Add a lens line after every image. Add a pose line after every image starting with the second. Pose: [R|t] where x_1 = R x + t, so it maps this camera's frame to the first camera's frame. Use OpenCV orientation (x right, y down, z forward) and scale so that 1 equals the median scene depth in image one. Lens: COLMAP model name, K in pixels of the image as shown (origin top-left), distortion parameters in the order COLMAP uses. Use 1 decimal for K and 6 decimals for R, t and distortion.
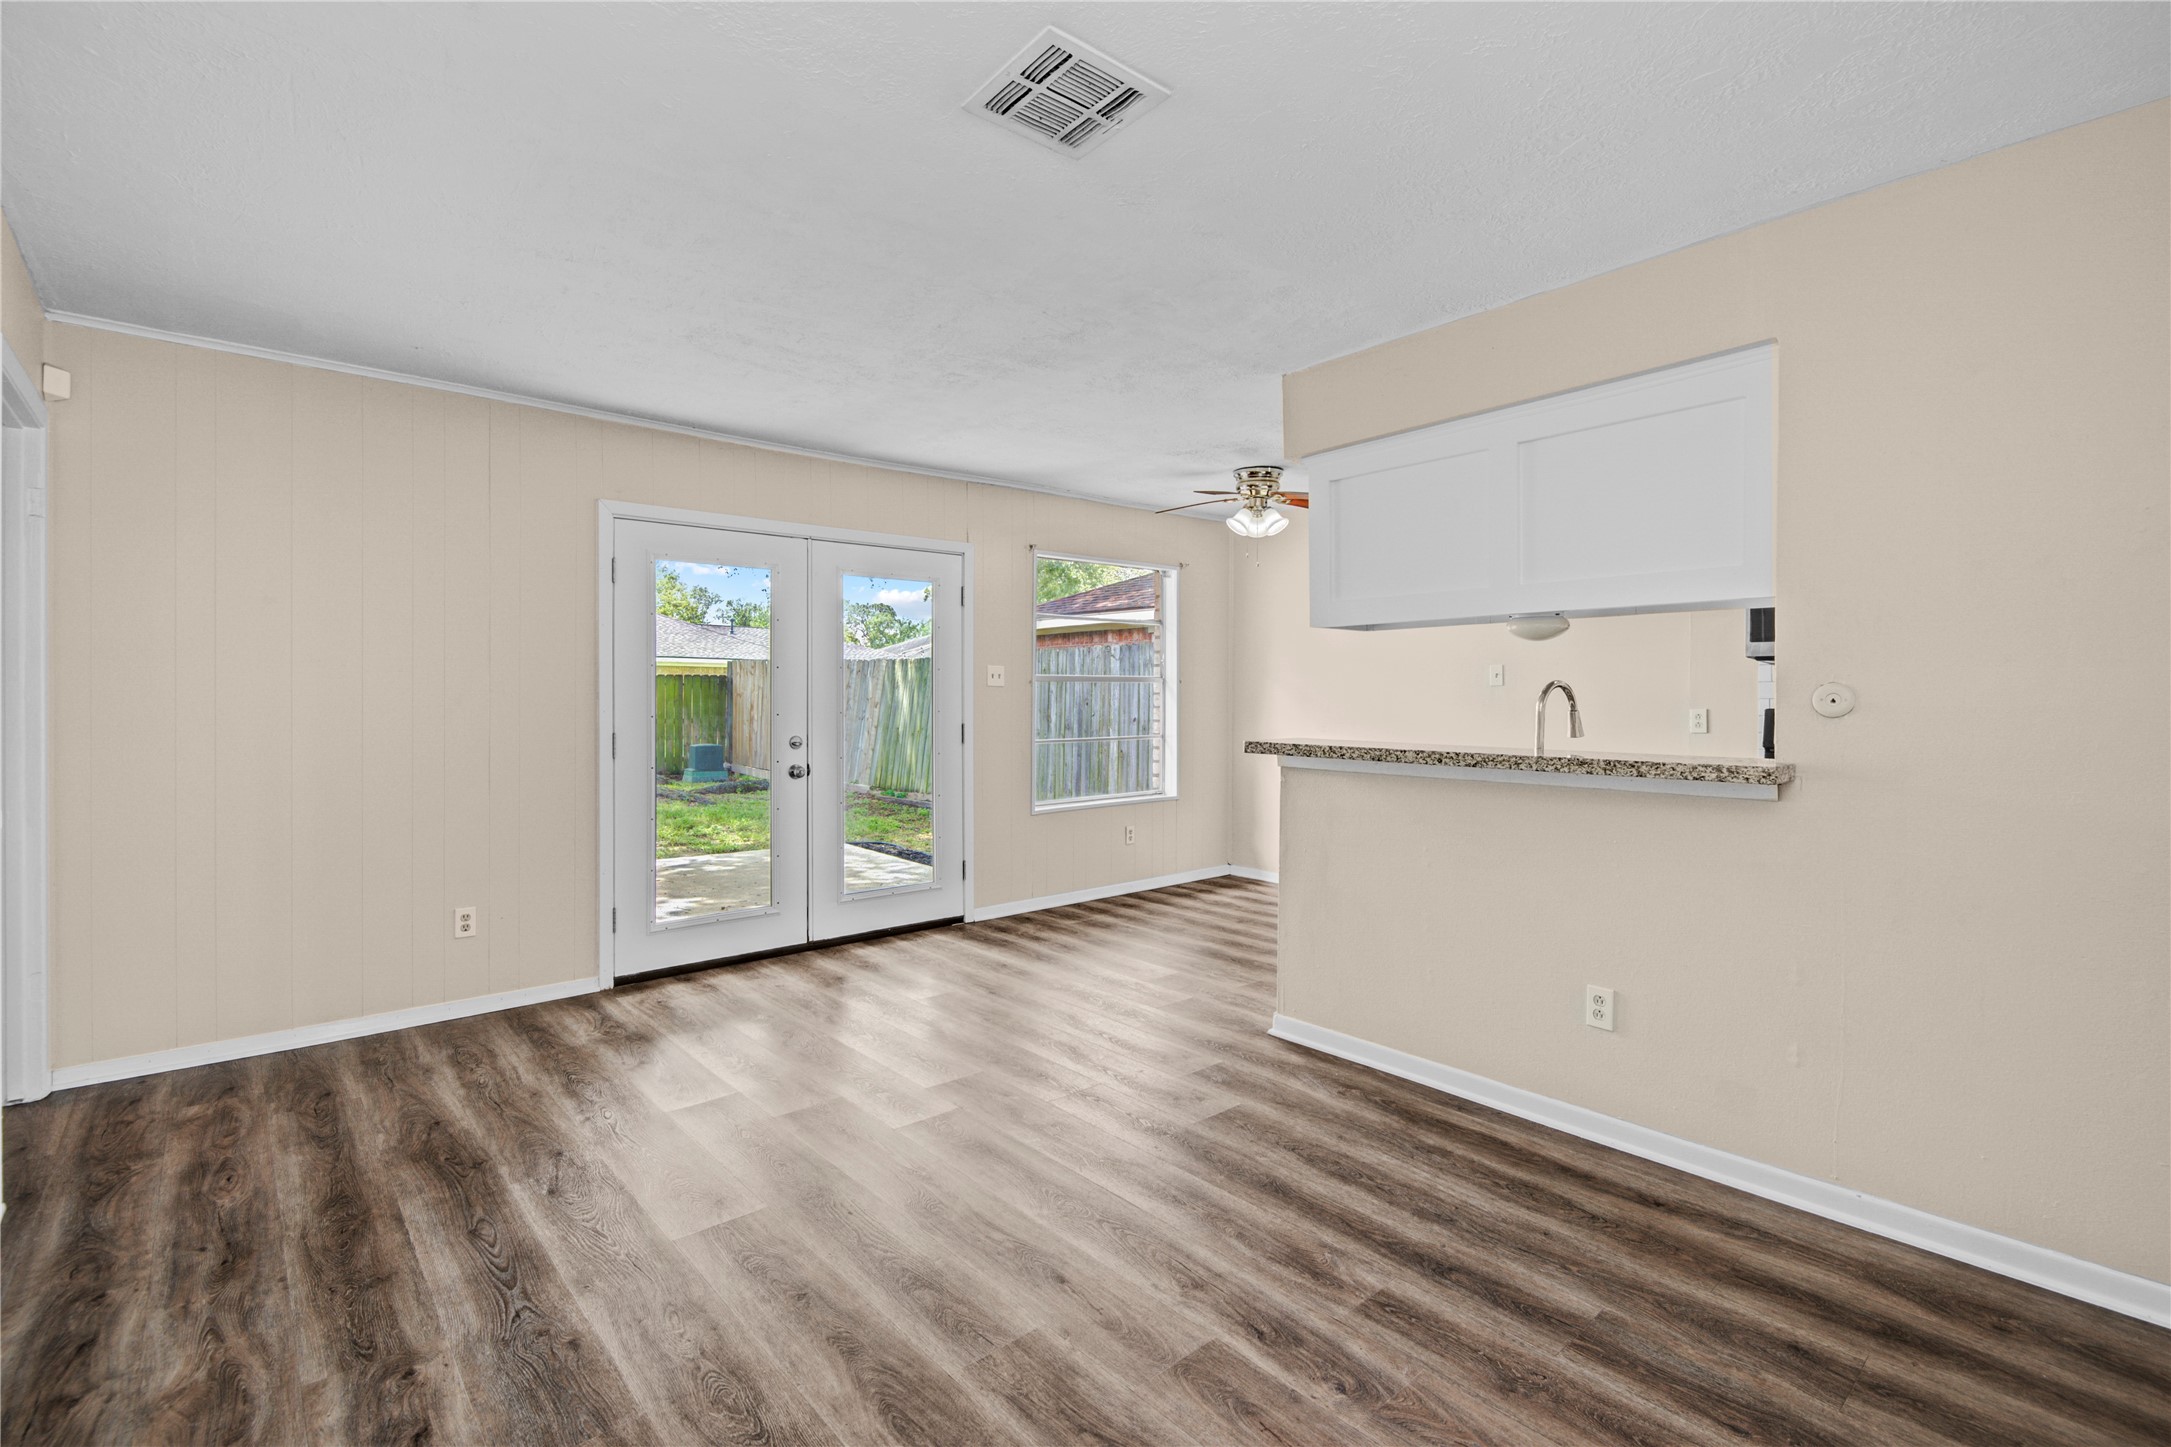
lens RADIAL K [[990.0, 0, 1075.9], [0, 990.0, 703.4], [0, 0, 1]] dist [0.003325, -0.004115]
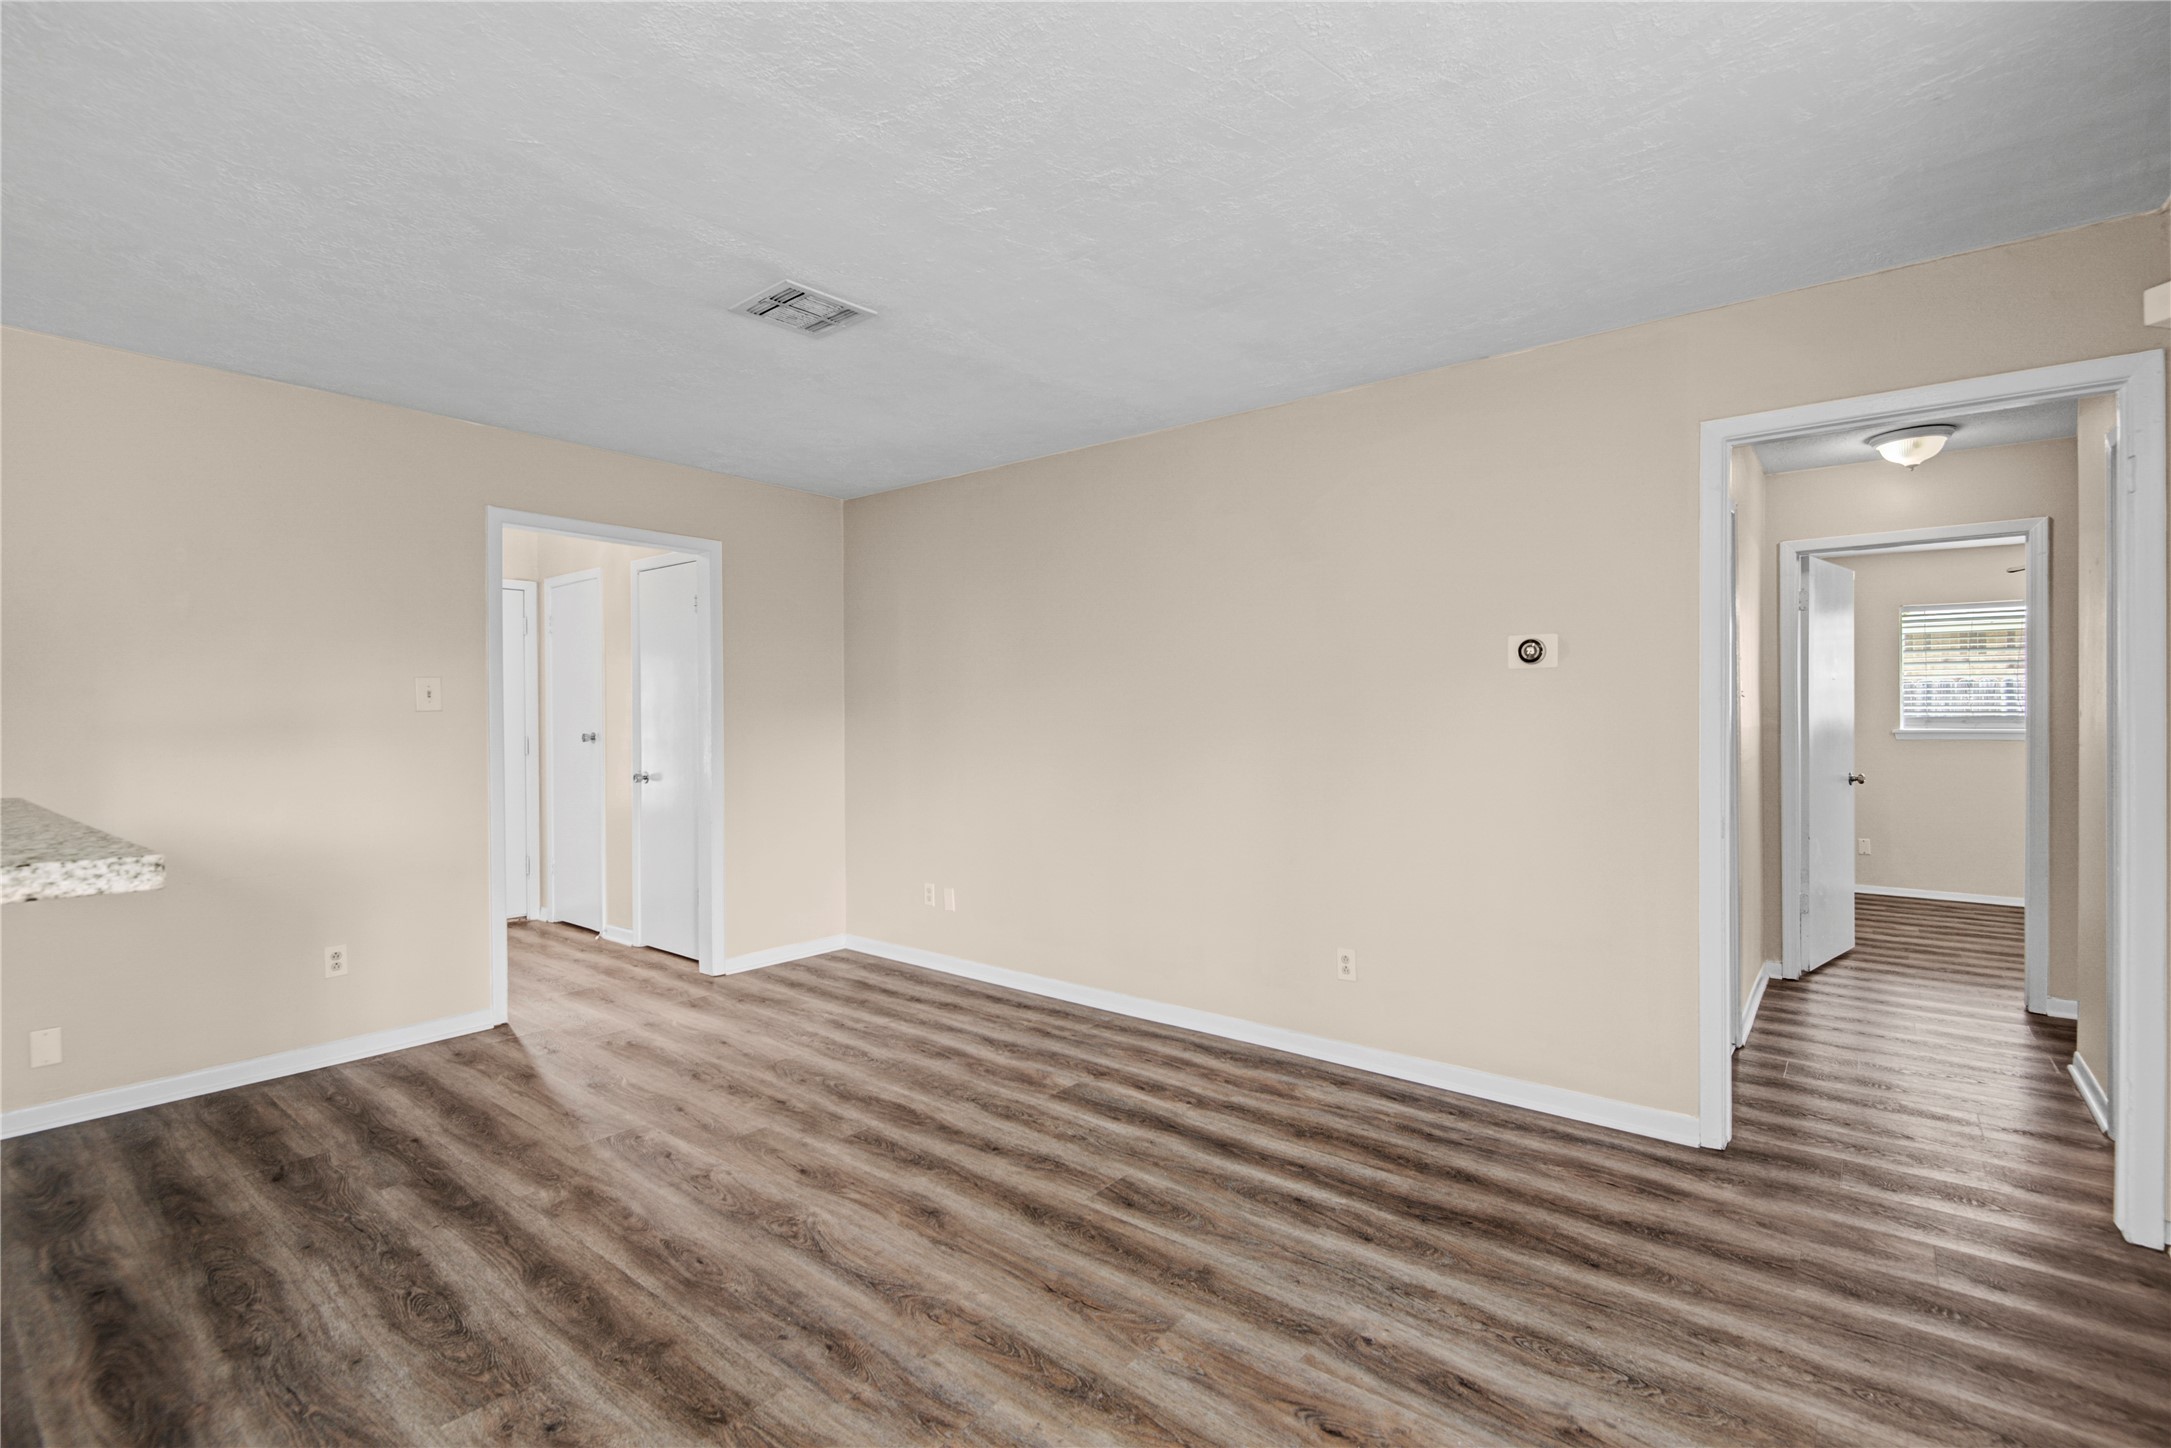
lens RADIAL K [[990.0, 0, 1084.3], [0, 990.0, 720.1], [0, 0, 1]] dist [0.003325, -0.004115]
pose [[-0.982947, 0.000604, -0.183888, -0.093699], [-0.001176, 0.999954, 0.009571, -0.016070], [0.183886, 0.009624, -0.982901, 1.570055]]
